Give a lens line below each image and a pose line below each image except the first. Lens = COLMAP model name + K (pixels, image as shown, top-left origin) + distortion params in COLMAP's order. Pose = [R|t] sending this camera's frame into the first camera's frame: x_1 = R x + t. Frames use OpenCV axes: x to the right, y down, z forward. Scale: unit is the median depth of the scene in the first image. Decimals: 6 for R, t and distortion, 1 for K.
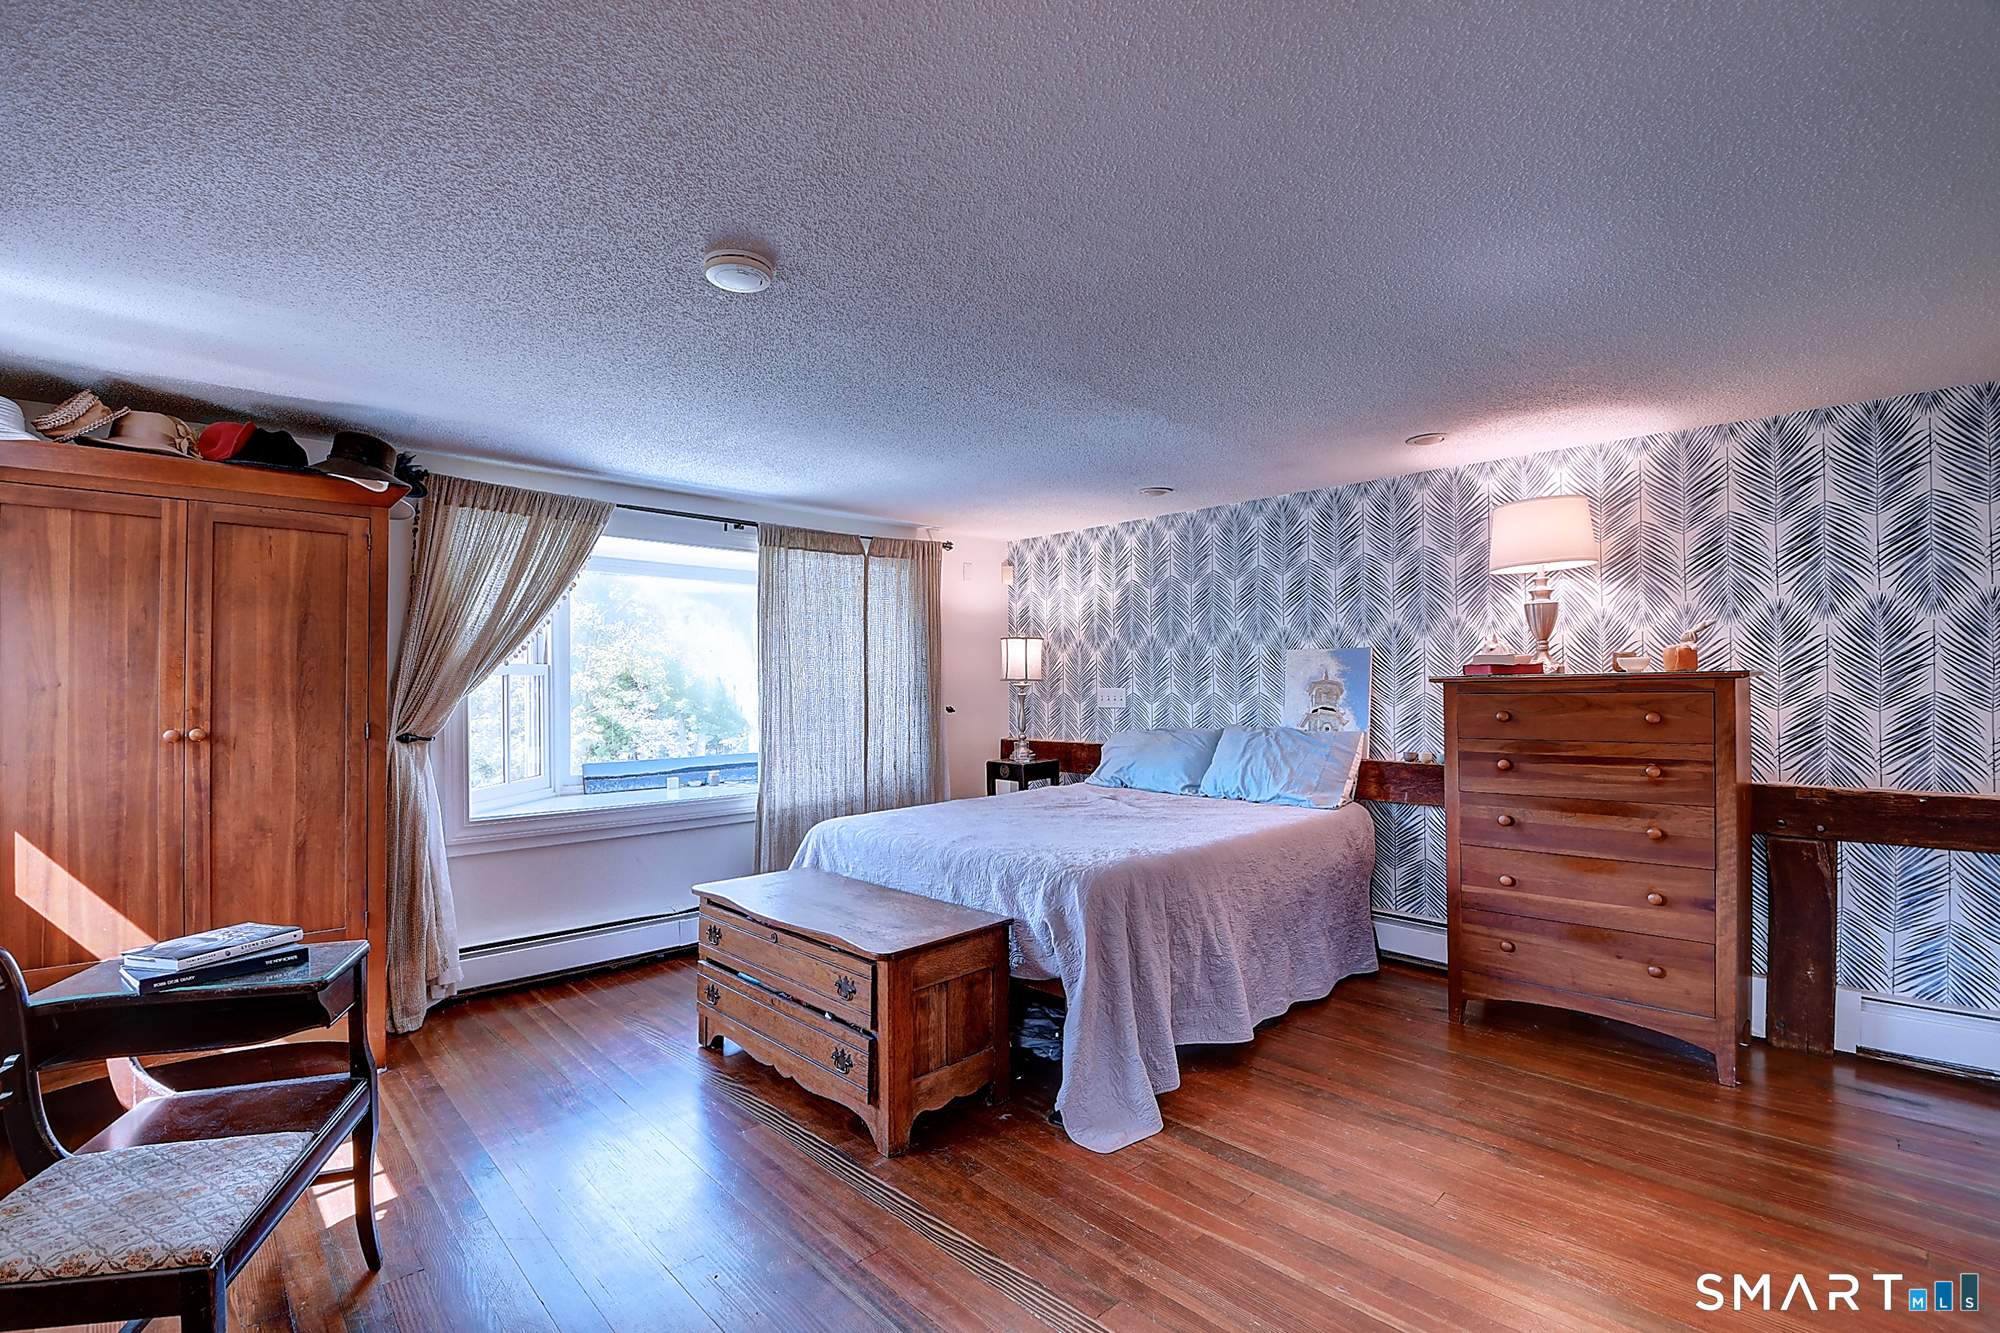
lens RADIAL K [[883.7, 0, 977.5], [0, 883.7, 673.7], [0, 0, 1]] dist [-0.035549, -0.000822]
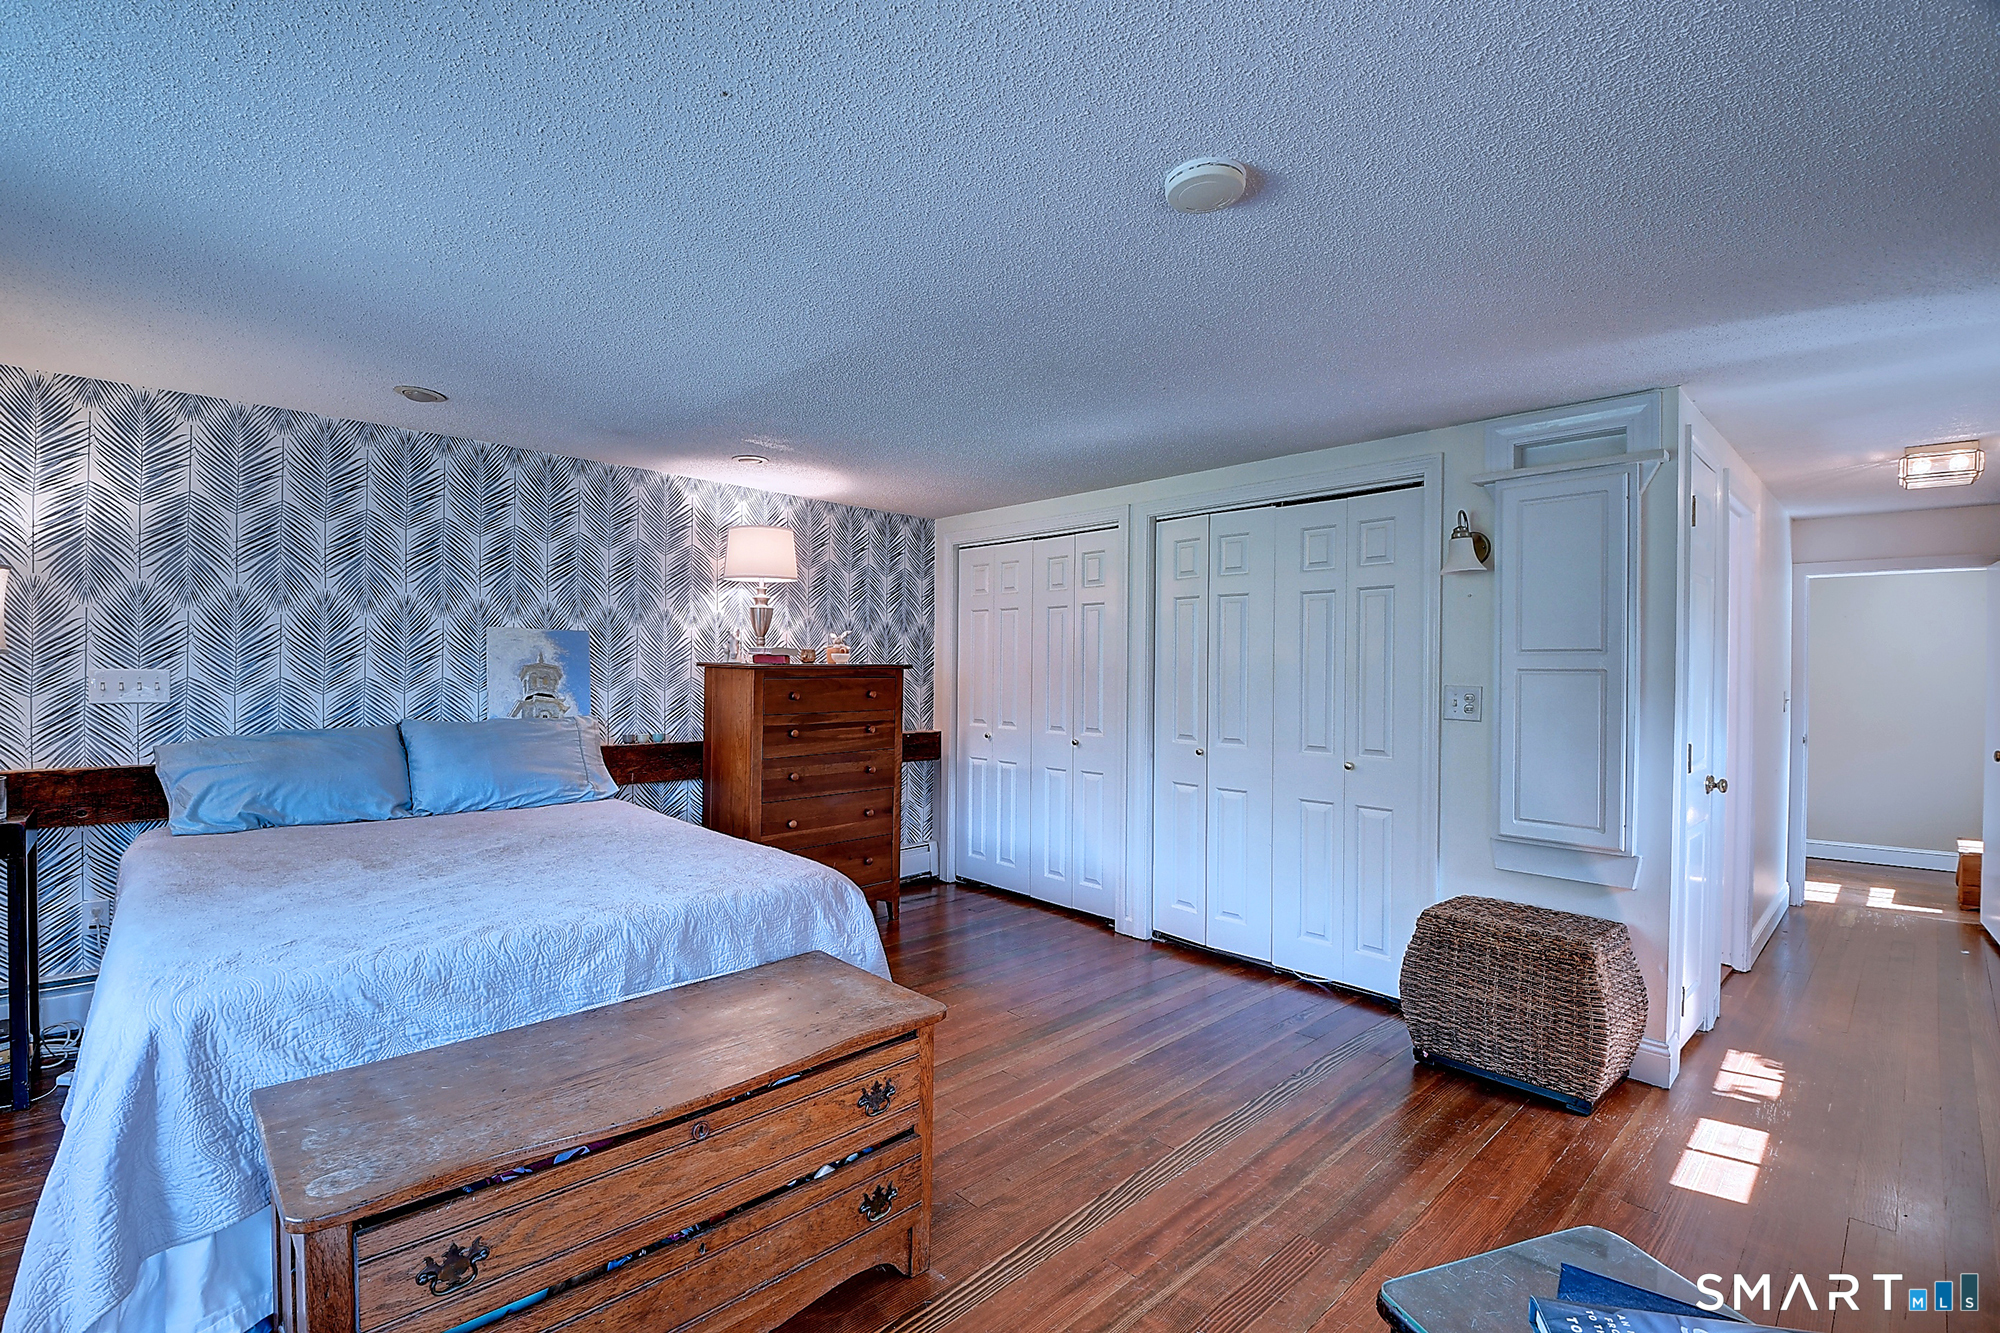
lens RADIAL K [[883.7, 0, 977.5], [0, 883.7, 673.7], [0, 0, 1]] dist [-0.035549, -0.000822]
pose [[-0.033908, 0.004407, 0.999415, -0.504010], [-0.022322, 0.999737, -0.005166, 0.011952], [-0.999176, -0.022484, -0.033801, 0.558972]]
